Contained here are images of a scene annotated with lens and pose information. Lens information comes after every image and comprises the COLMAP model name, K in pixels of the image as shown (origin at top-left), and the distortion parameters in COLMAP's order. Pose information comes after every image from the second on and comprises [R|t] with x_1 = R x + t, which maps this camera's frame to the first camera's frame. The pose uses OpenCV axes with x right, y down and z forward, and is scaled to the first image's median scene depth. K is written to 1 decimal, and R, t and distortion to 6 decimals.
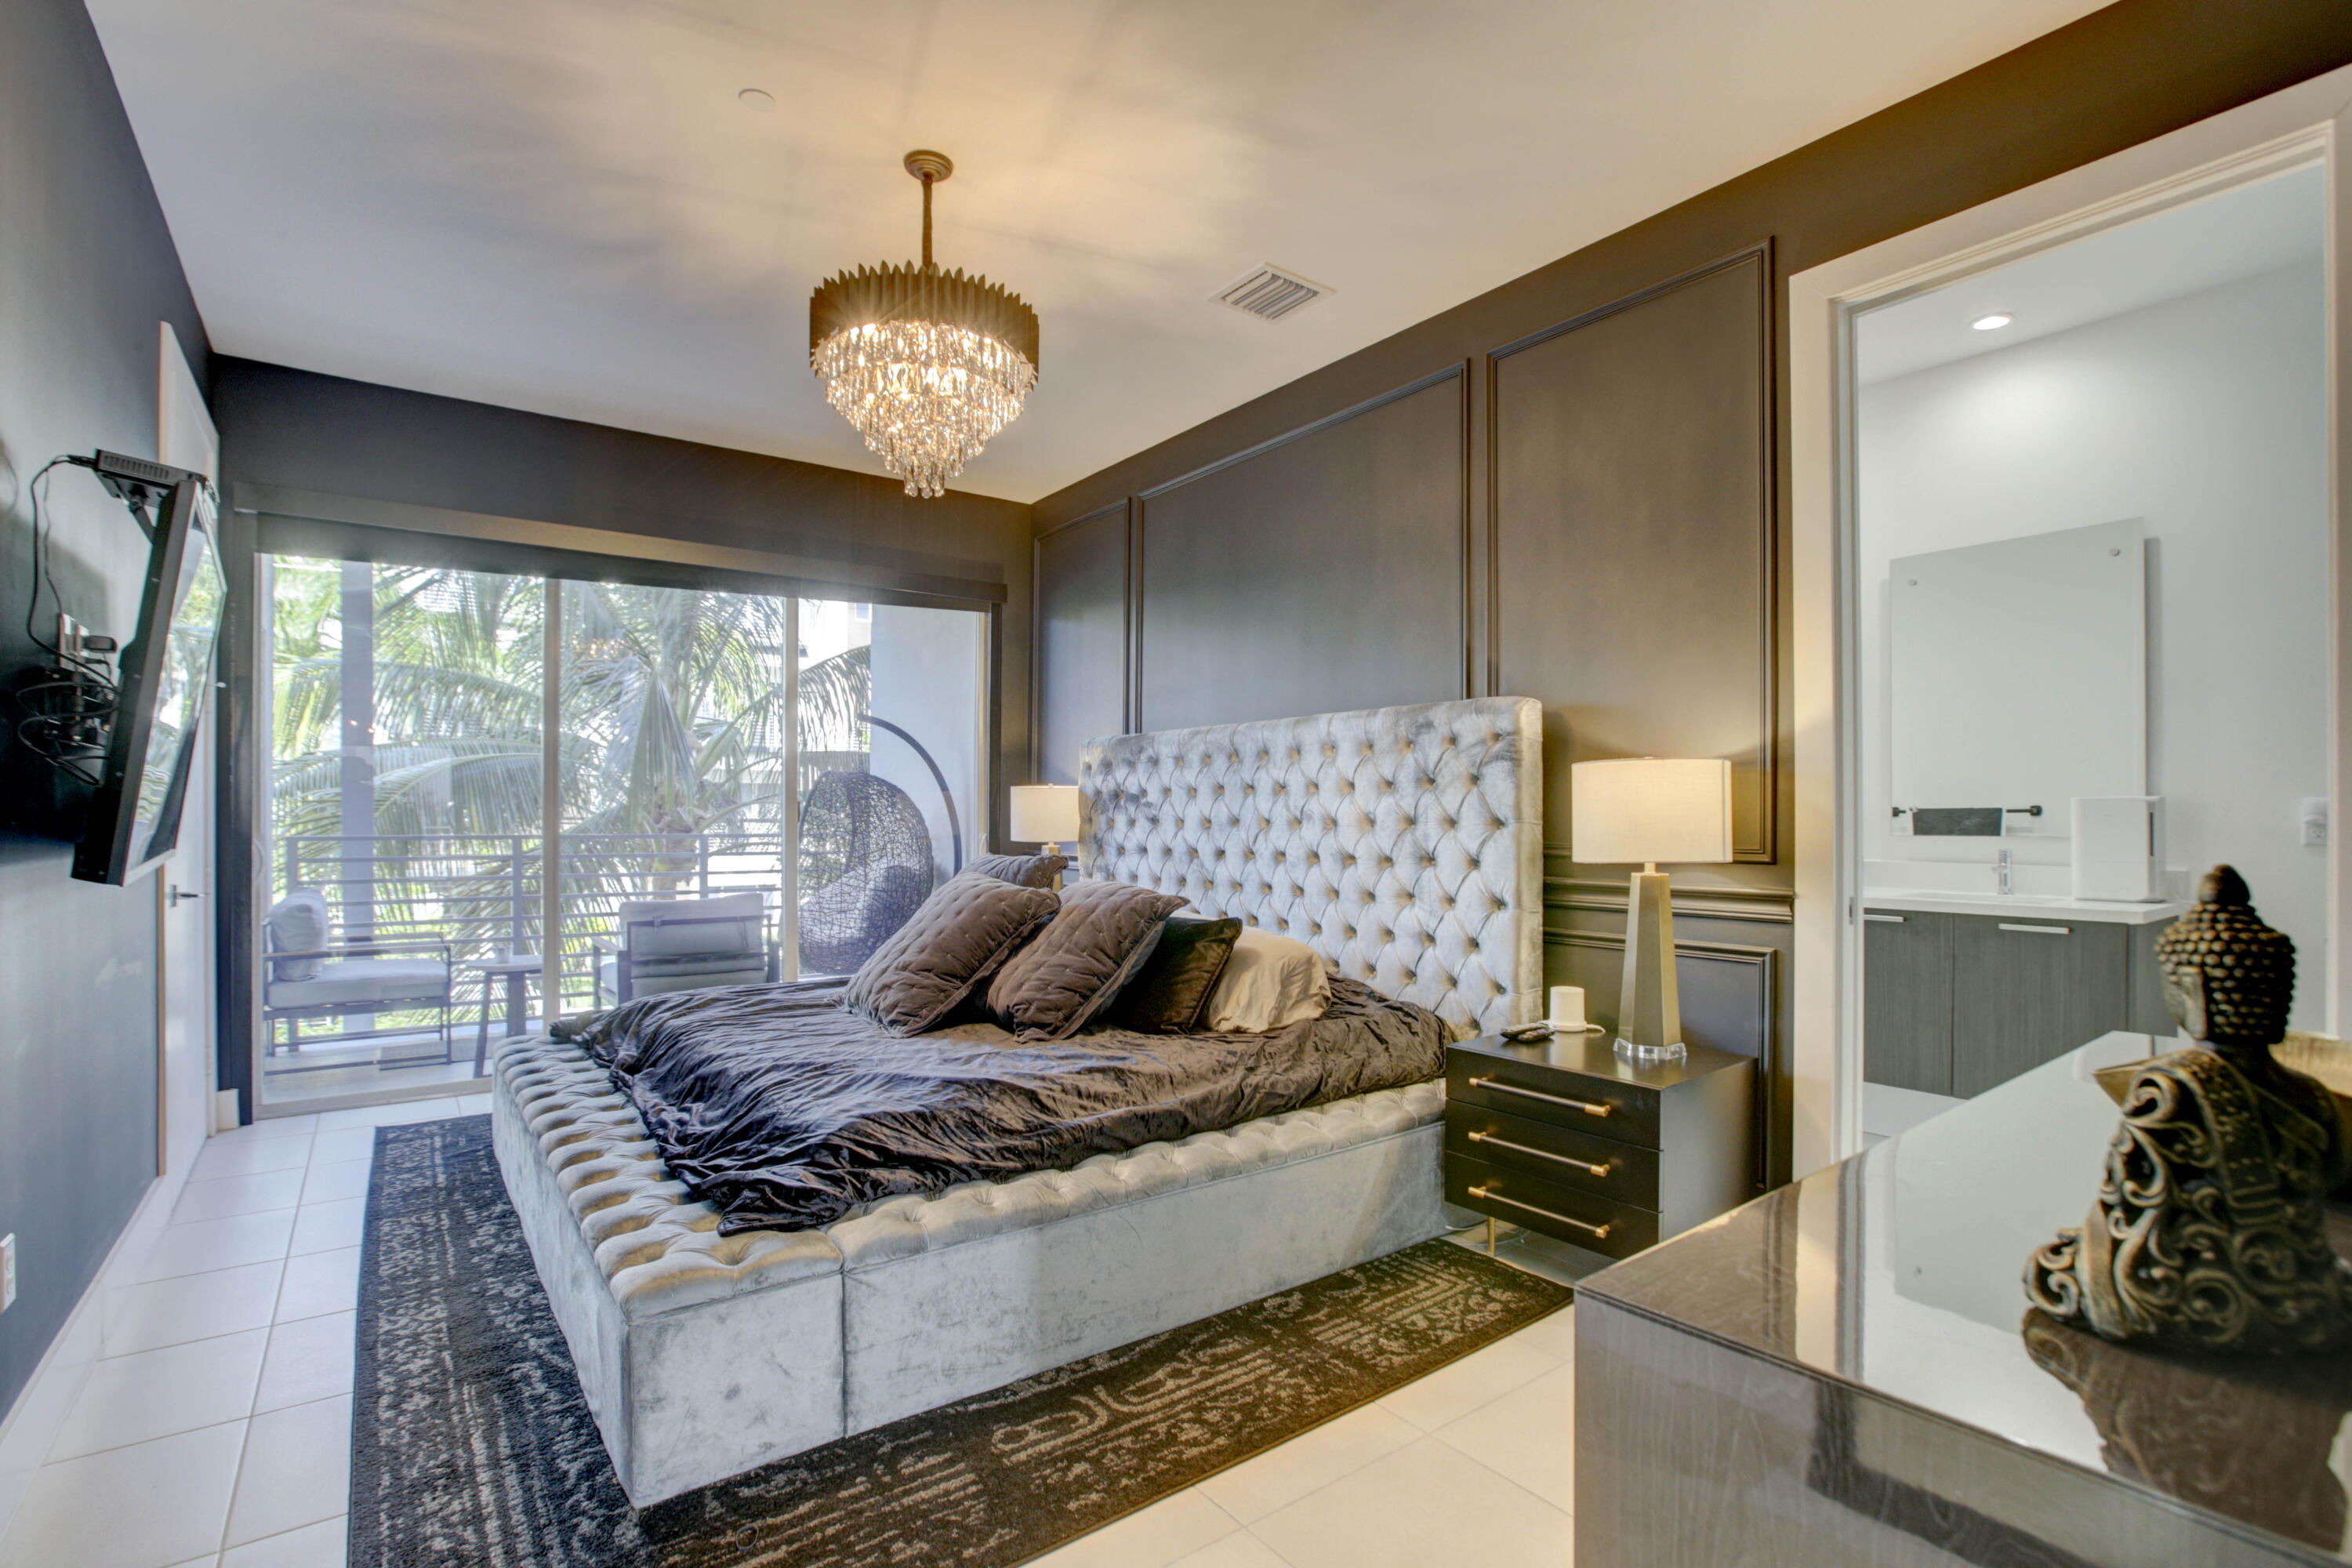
lens RADIAL K [[1086.9, 0, 1171.5], [0, 1086.9, 816.1], [0, 0, 1]] dist [0.000409, 0.000092]
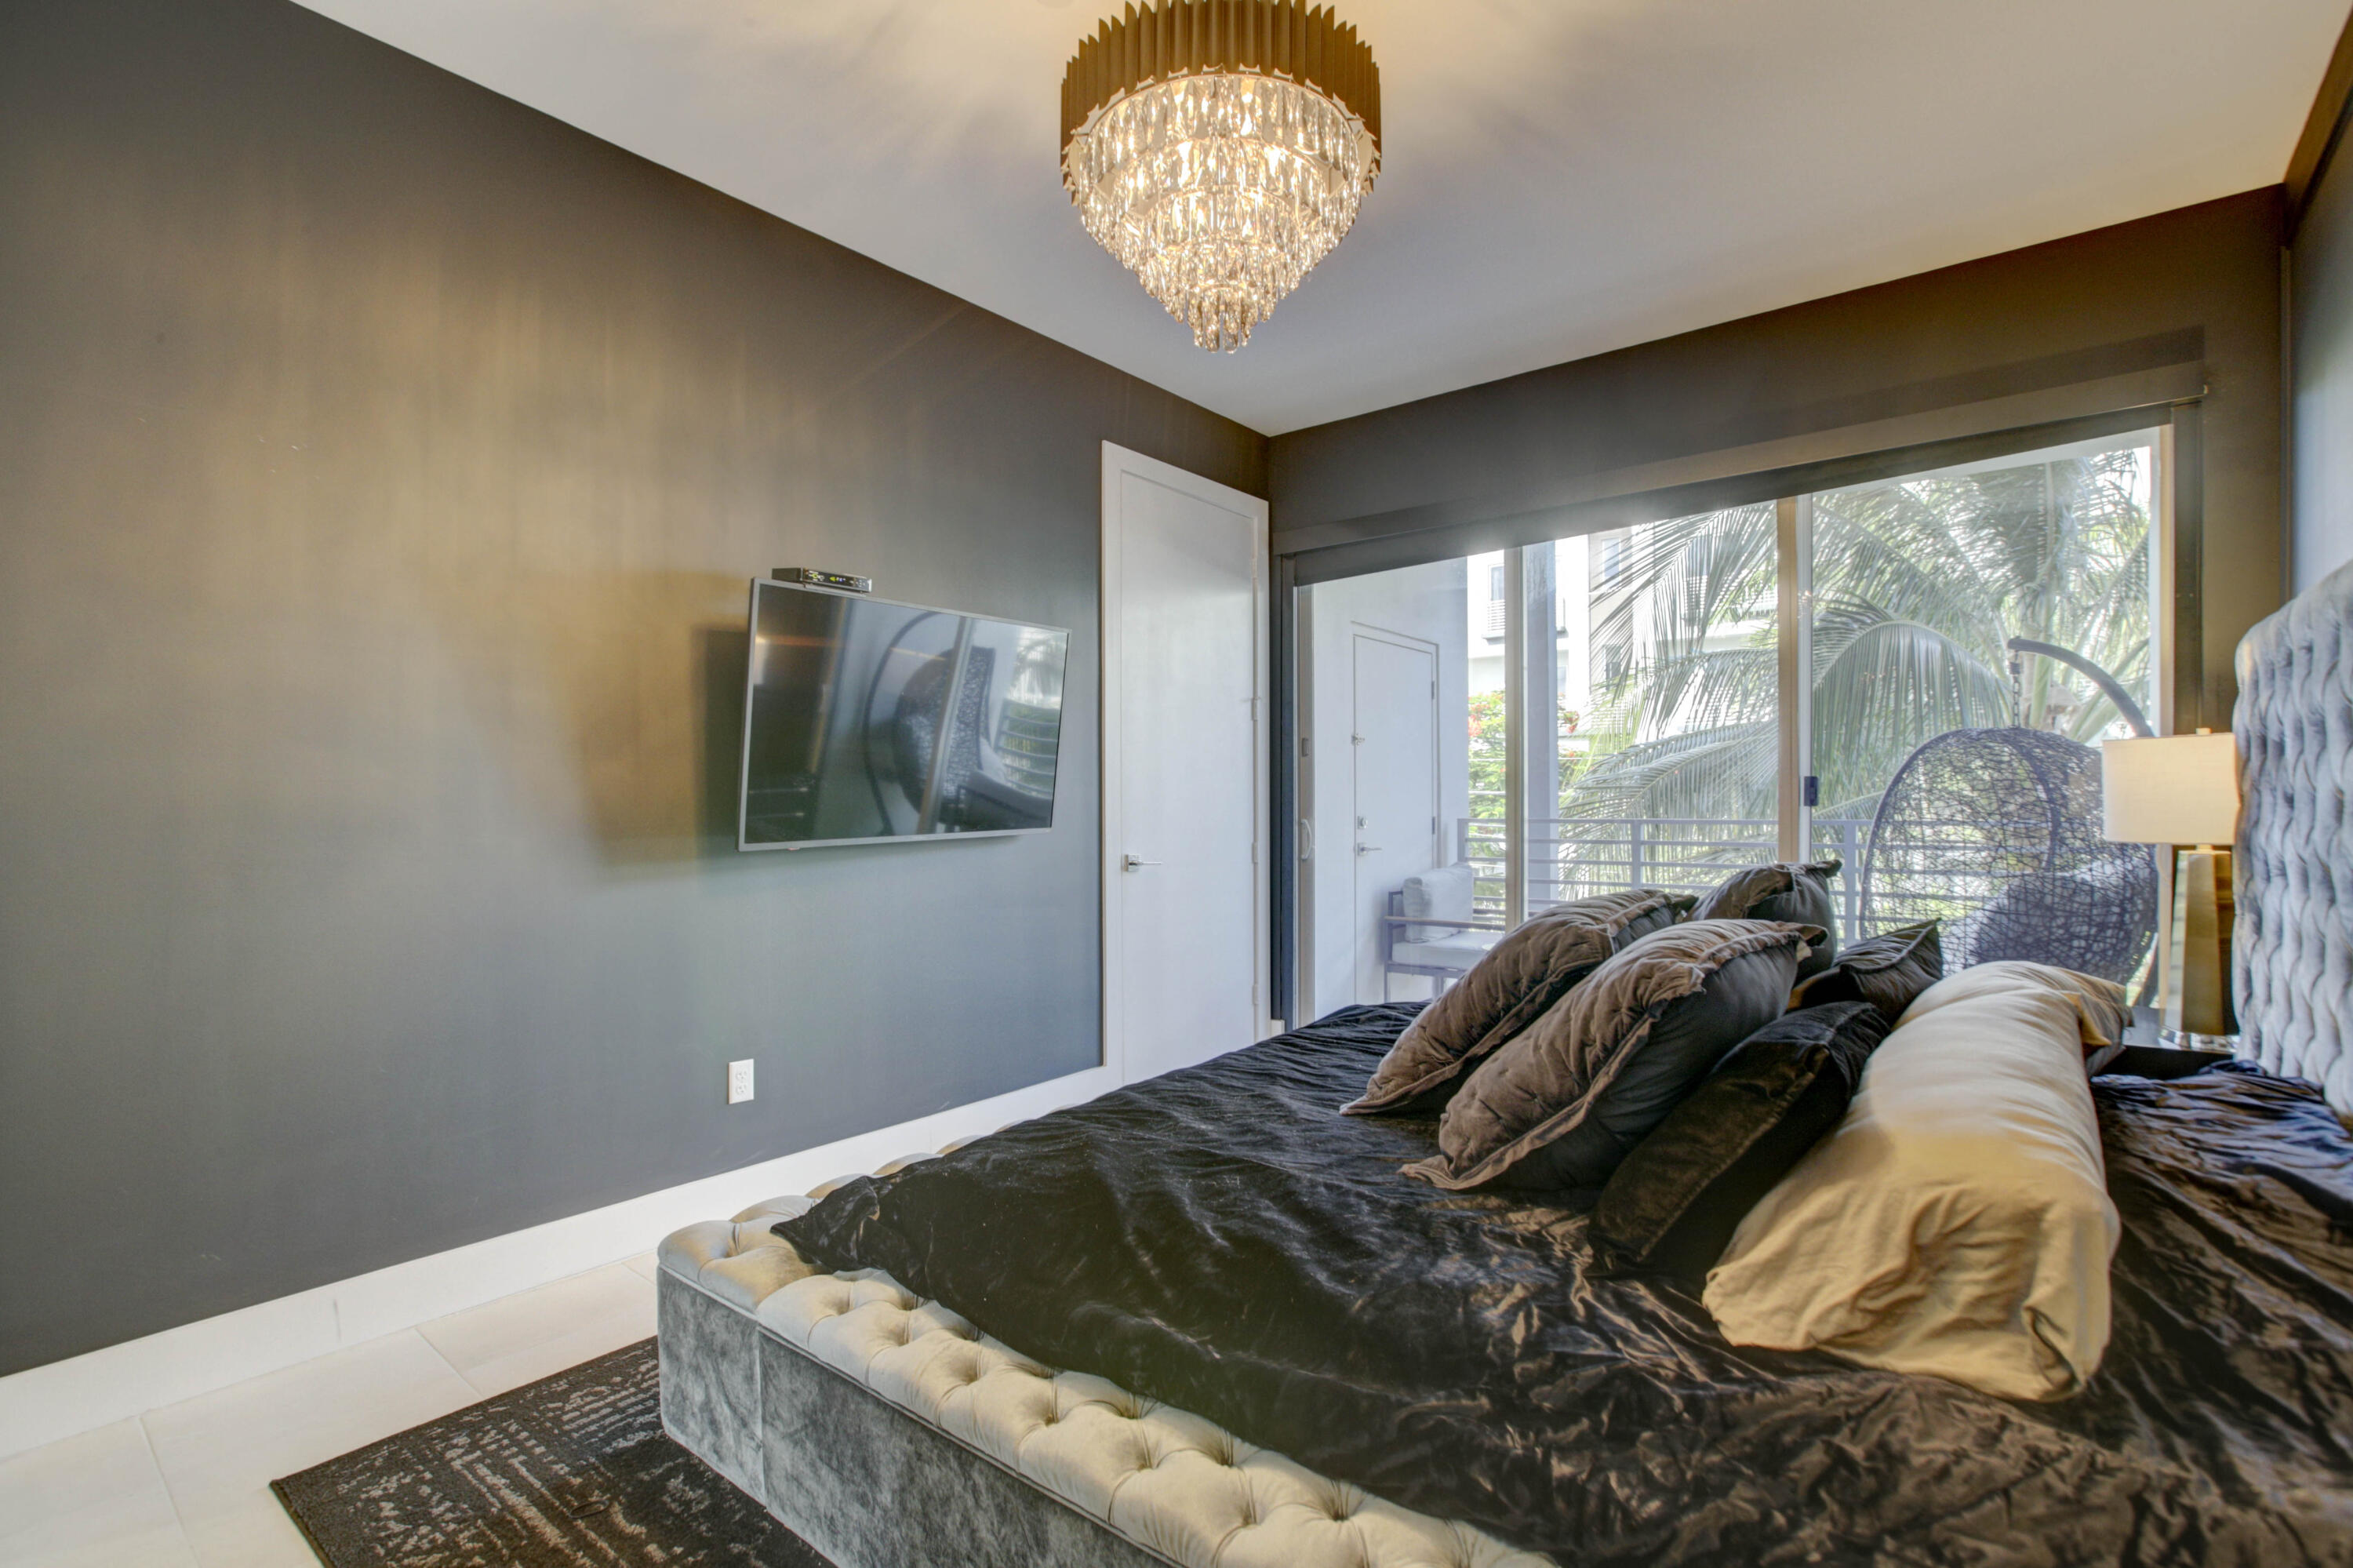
lens RADIAL K [[1087.4, 0, 1172.0], [0, 1087.4, 816.2], [0, 0, 1]] dist [0.000409, 0.000092]
pose [[0.266067, 0.009331, -0.963909, 0.382413], [0.004024, 0.999934, 0.010790, 0.002901], [0.963946, -0.006749, 0.266011, 0.660219]]
